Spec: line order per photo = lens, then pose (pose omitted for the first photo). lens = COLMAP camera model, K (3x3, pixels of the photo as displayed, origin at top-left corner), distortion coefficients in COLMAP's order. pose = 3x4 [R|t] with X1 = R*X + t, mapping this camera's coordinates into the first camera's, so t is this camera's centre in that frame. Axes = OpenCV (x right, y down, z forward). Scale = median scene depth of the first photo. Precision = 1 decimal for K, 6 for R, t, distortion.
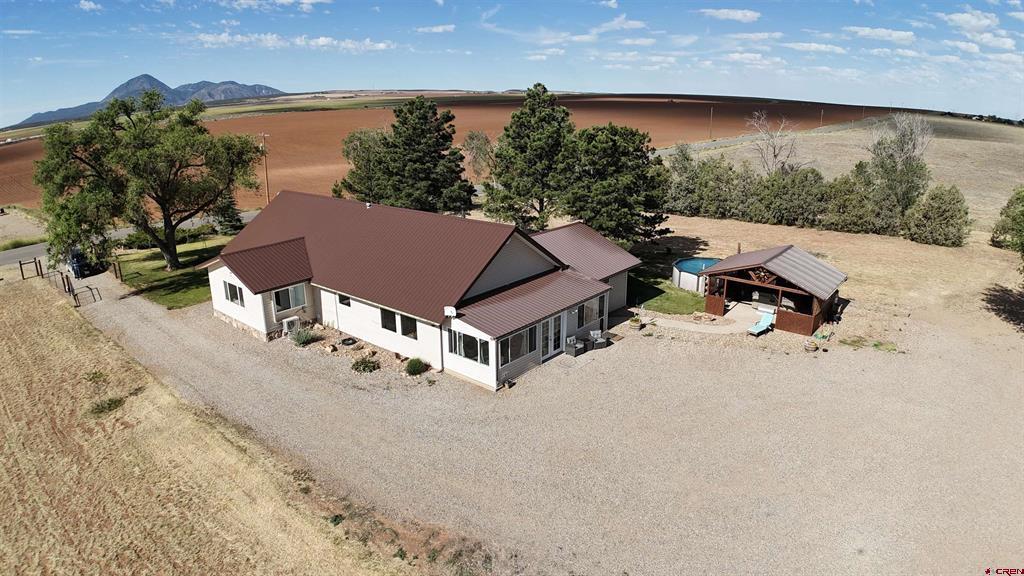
lens RADIAL K [[628.2, 0, 511.5], [0, 628.2, 290.3], [0, 0, 1]] dist [-0.185156, 0.022525]
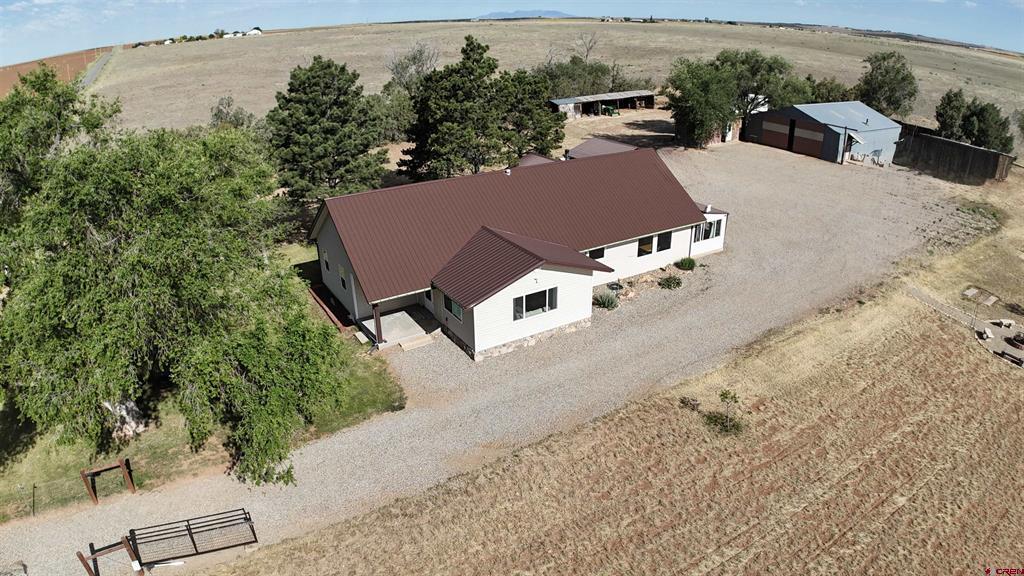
lens RADIAL K [[636.5, 0, 519.0], [0, 636.5, 285.7], [0, 0, 1]] dist [-0.193667, 0.024867]
pose [[0.305940, -0.378311, 0.873660, -1.445464], [0.293831, 0.910383, 0.291319, -0.325198], [-0.905574, 0.167583, 0.389682, 0.828227]]
